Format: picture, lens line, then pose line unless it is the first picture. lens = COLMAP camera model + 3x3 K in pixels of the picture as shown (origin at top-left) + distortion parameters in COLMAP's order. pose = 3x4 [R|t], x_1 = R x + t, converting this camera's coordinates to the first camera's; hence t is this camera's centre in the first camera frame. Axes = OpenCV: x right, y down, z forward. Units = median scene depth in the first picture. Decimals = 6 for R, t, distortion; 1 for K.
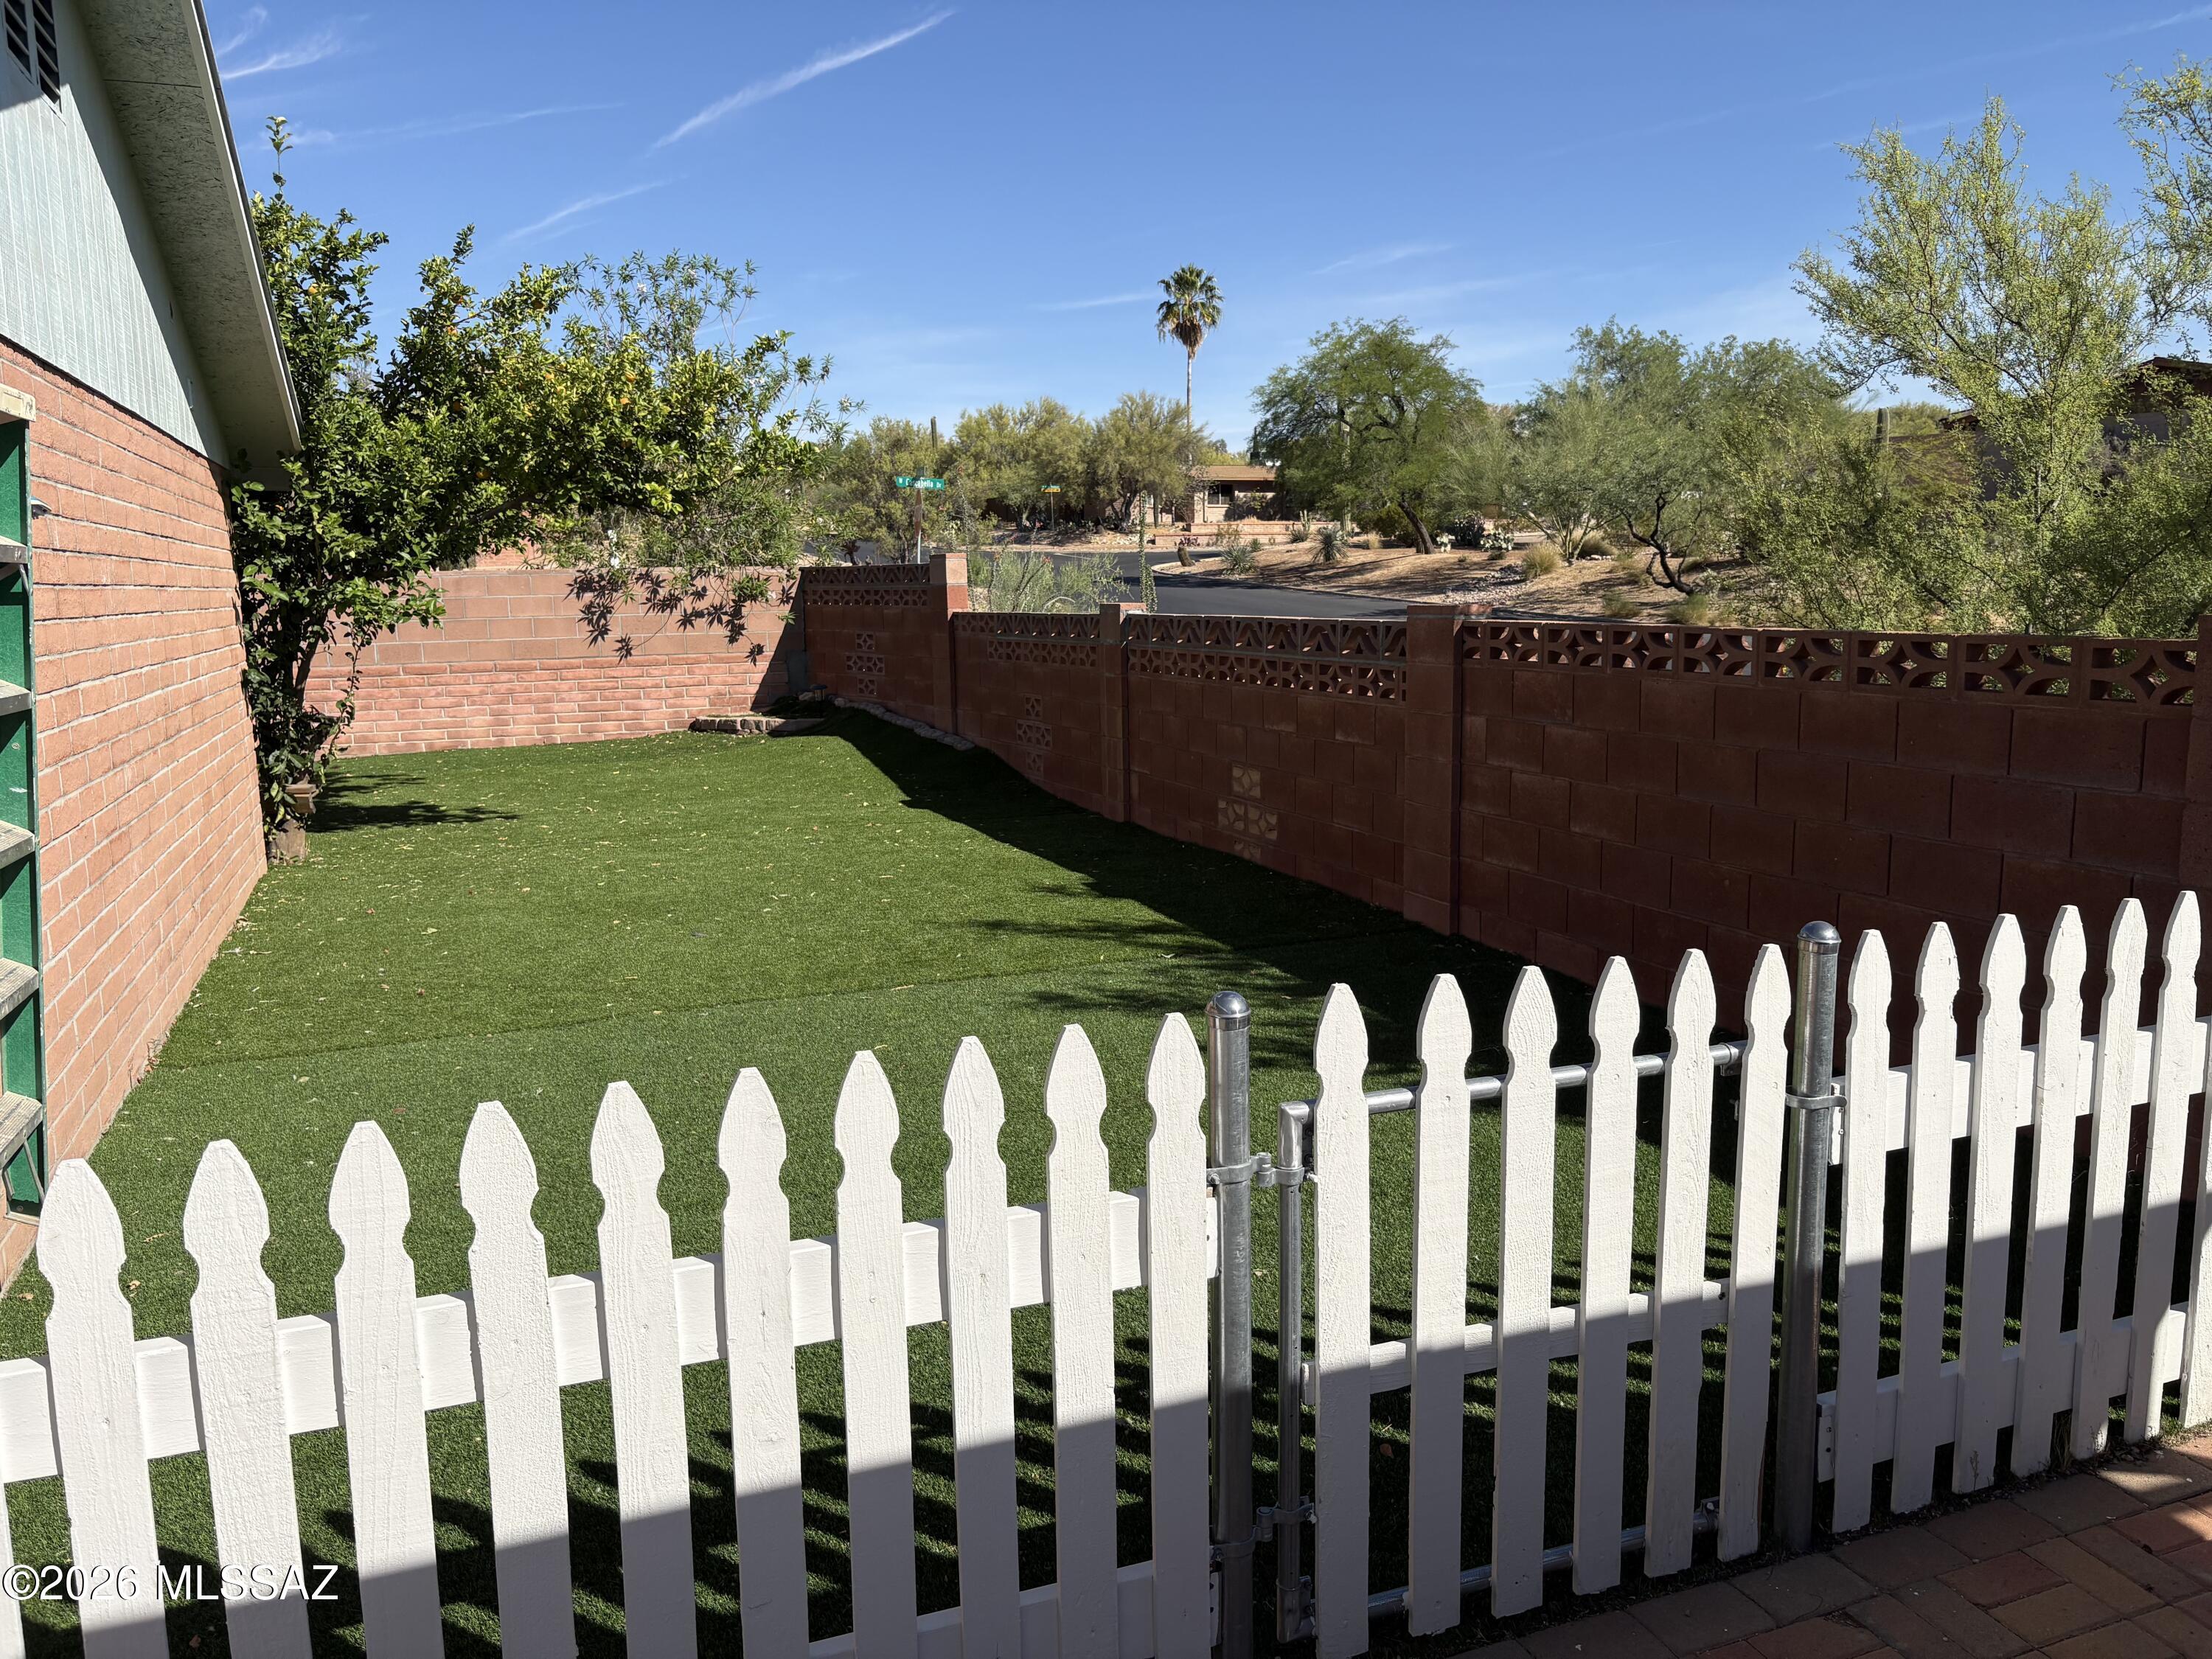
lens RADIAL K [[1652.8, 0, 1099.8], [0, 1652.8, 836.8], [0, 0, 1]] dist [0.057342, -0.064680]
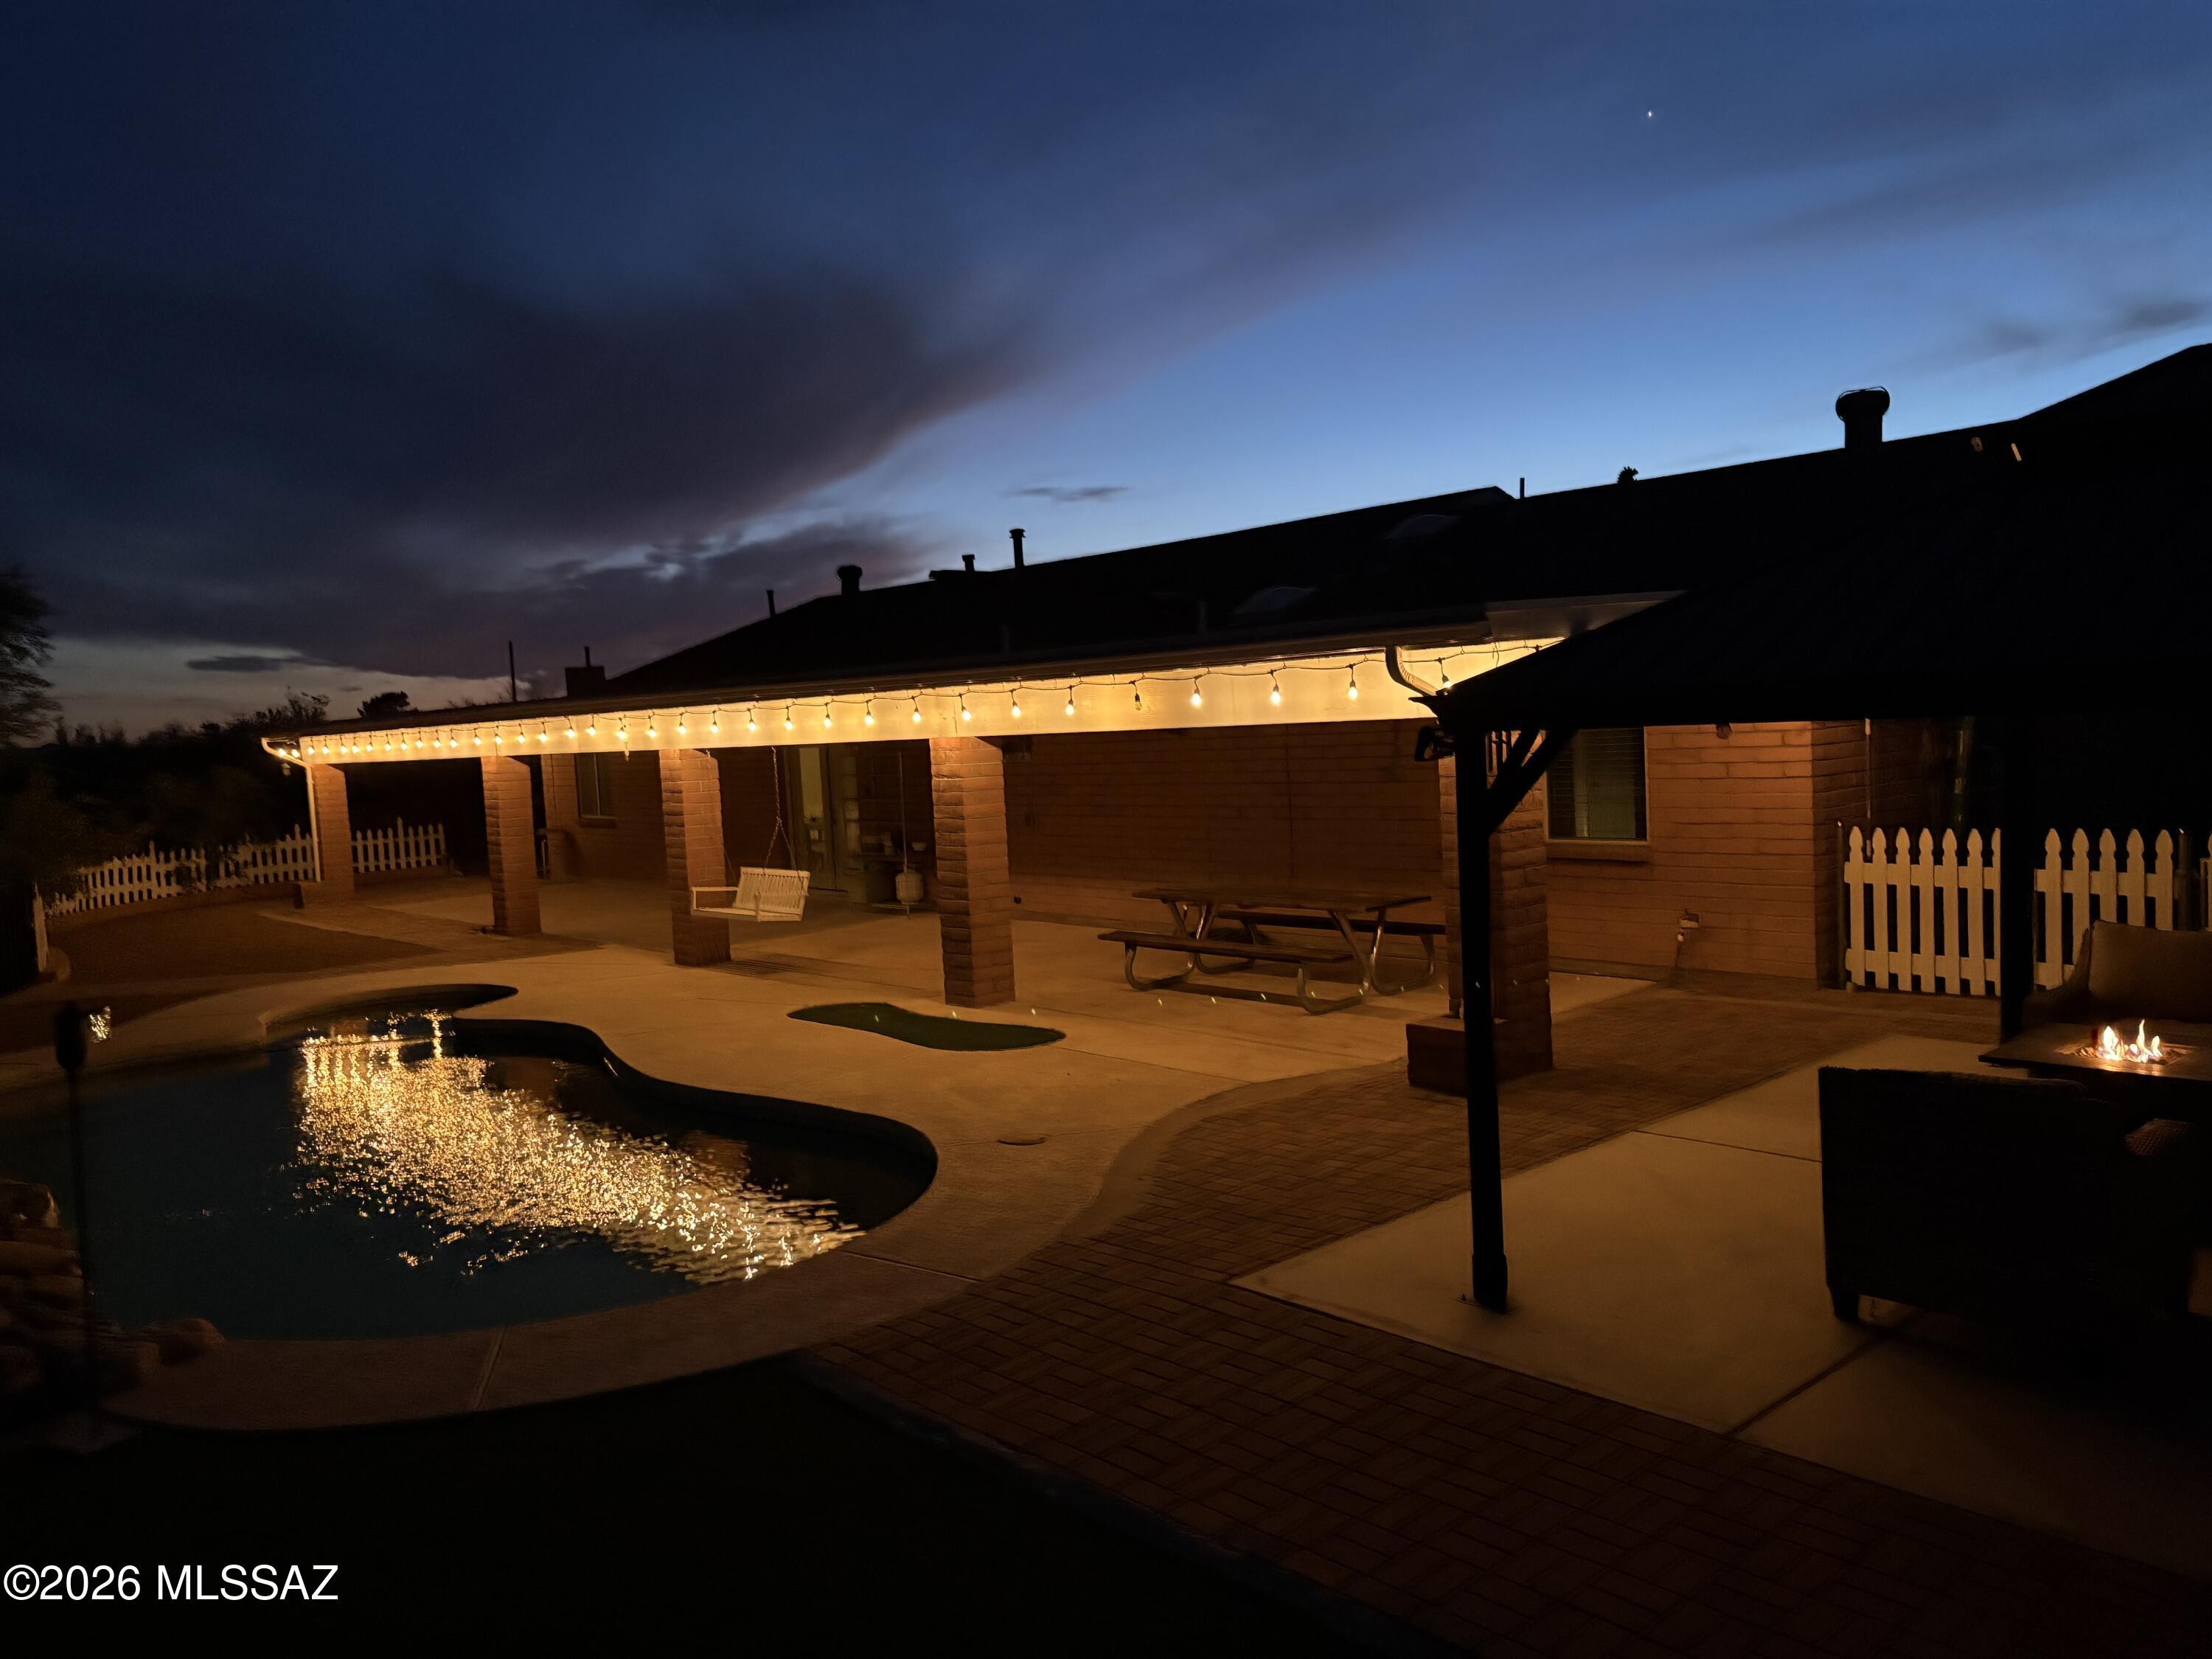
lens RADIAL K [[1673.0, 0, 1106.0], [0, 1673.0, 829.5], [0, 0, 1]] dist [0.023316, 0.007478]
pose [[0.339531, 0.068476, -0.938099, 0.903188], [-0.096852, 0.994590, 0.037546, 0.058886], [0.935595, 0.078109, 0.344326, -0.849445]]
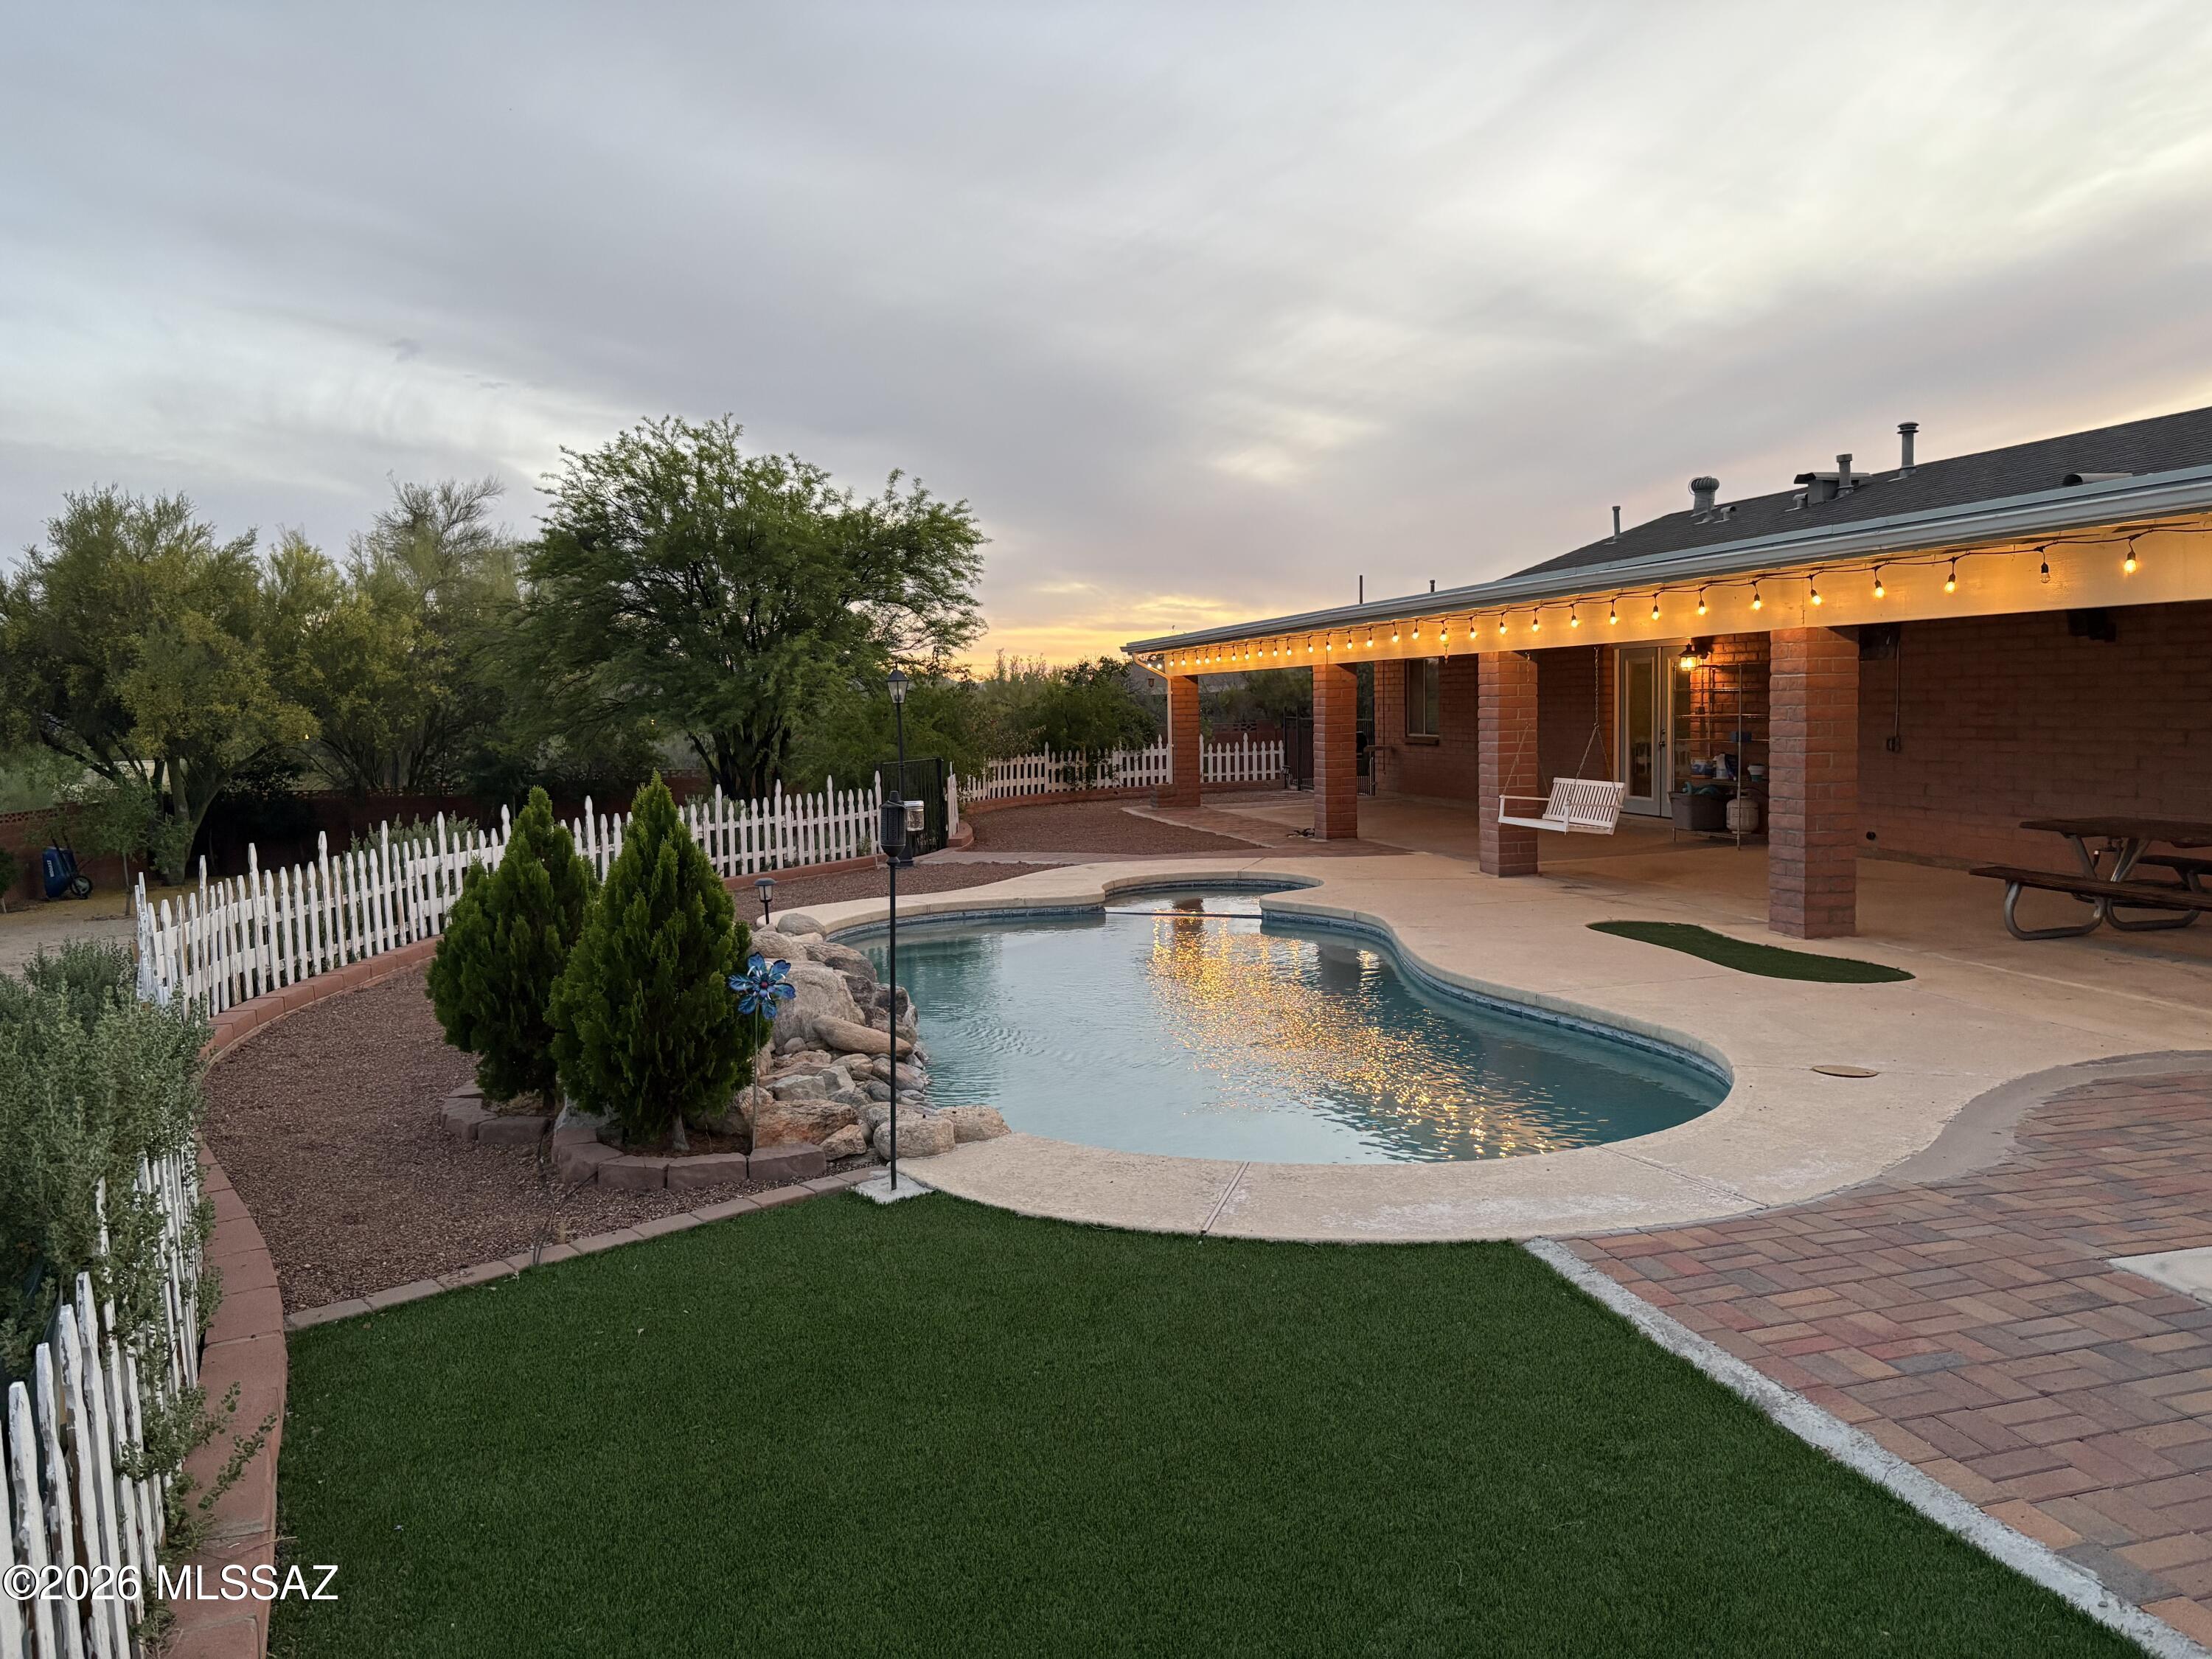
lens RADIAL K [[1652.8, 0, 1099.8], [0, 1652.8, 836.8], [0, 0, 1]] dist [0.057342, -0.064680]
pose [[-0.151076, 0.108326, -0.982569, 0.830180], [-0.120076, 0.984606, 0.127014, 0.110363], [0.981202, 0.137172, -0.135743, -0.804940]]
